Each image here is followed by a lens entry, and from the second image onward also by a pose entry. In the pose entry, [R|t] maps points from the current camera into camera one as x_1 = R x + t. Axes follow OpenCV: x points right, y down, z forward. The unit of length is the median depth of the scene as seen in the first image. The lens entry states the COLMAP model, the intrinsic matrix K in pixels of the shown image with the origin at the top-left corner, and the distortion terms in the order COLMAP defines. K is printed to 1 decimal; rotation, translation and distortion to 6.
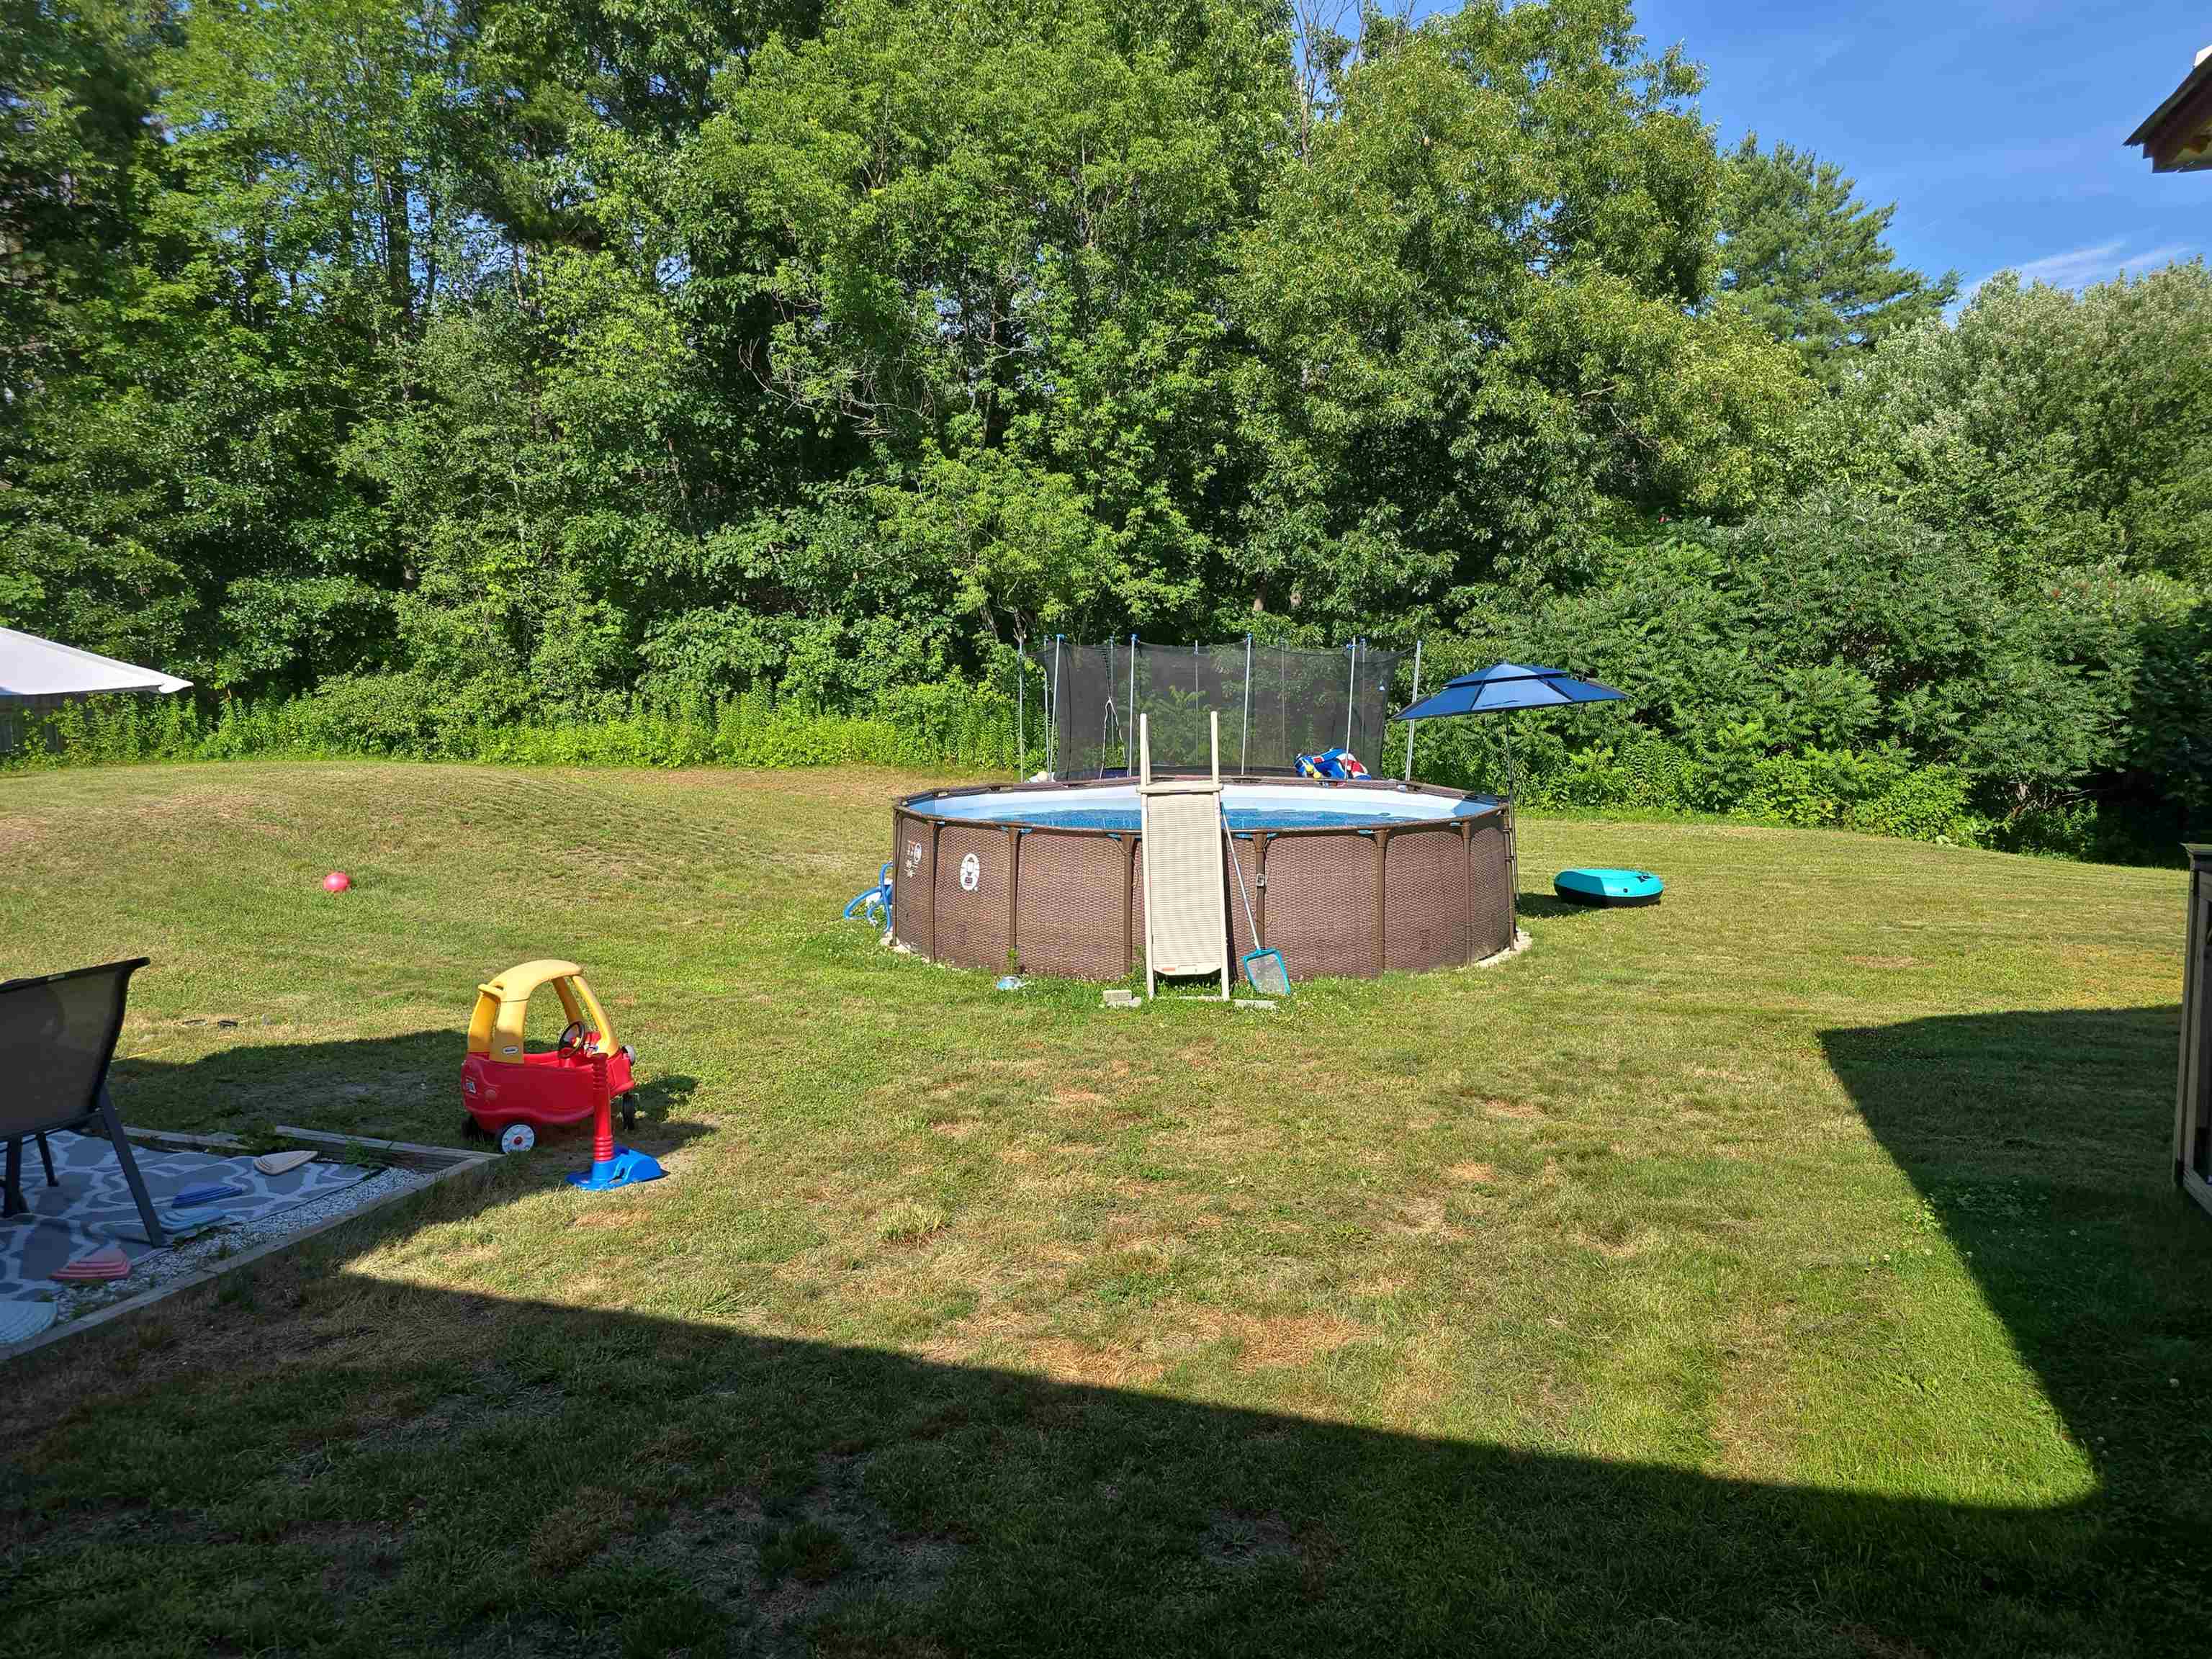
lens RADIAL K [[1466.9, 0, 1106.8], [0, 1466.9, 832.1], [0, 0, 1]] dist [-0.005305, 0.005946]
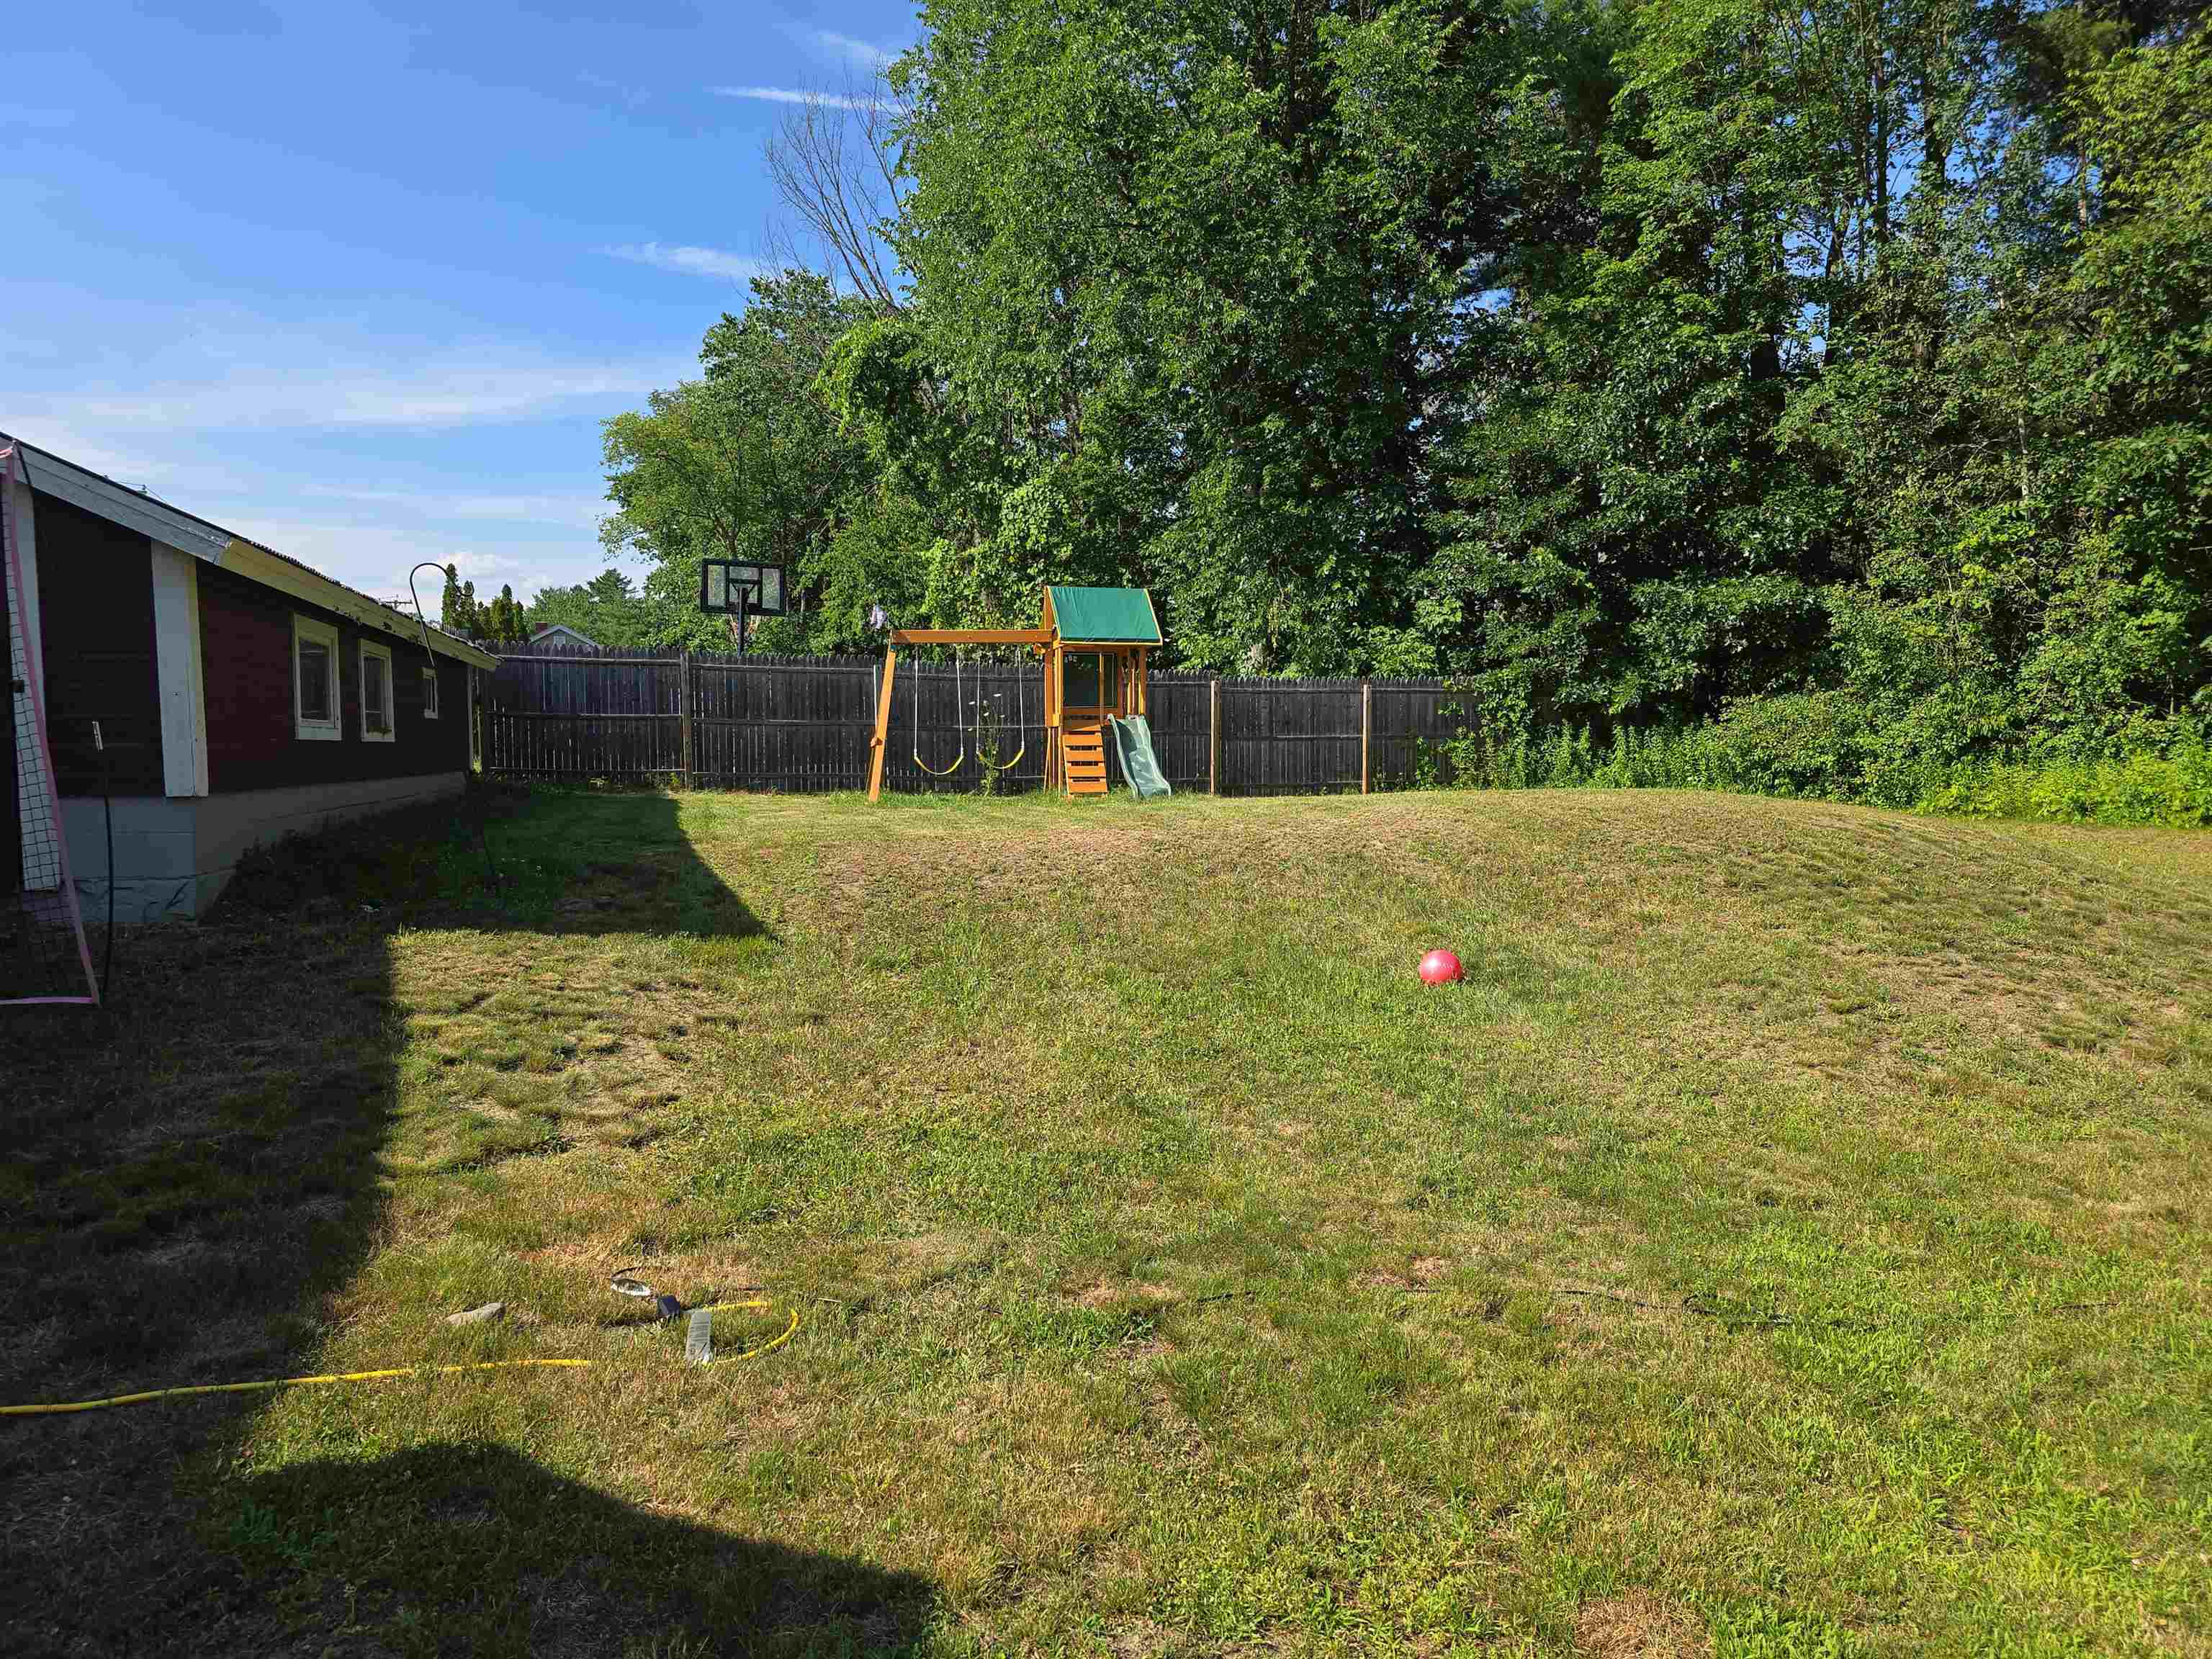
lens RADIAL K [[1466.9, 0, 1115.0], [0, 1466.9, 873.9], [0, 0, 1]] dist [-0.005305, 0.005946]
pose [[0.568284, 0.069072, -0.819928, -0.065861], [-0.085705, 0.996019, 0.024505, -0.002139], [0.818357, 0.056346, 0.571941, 0.276988]]
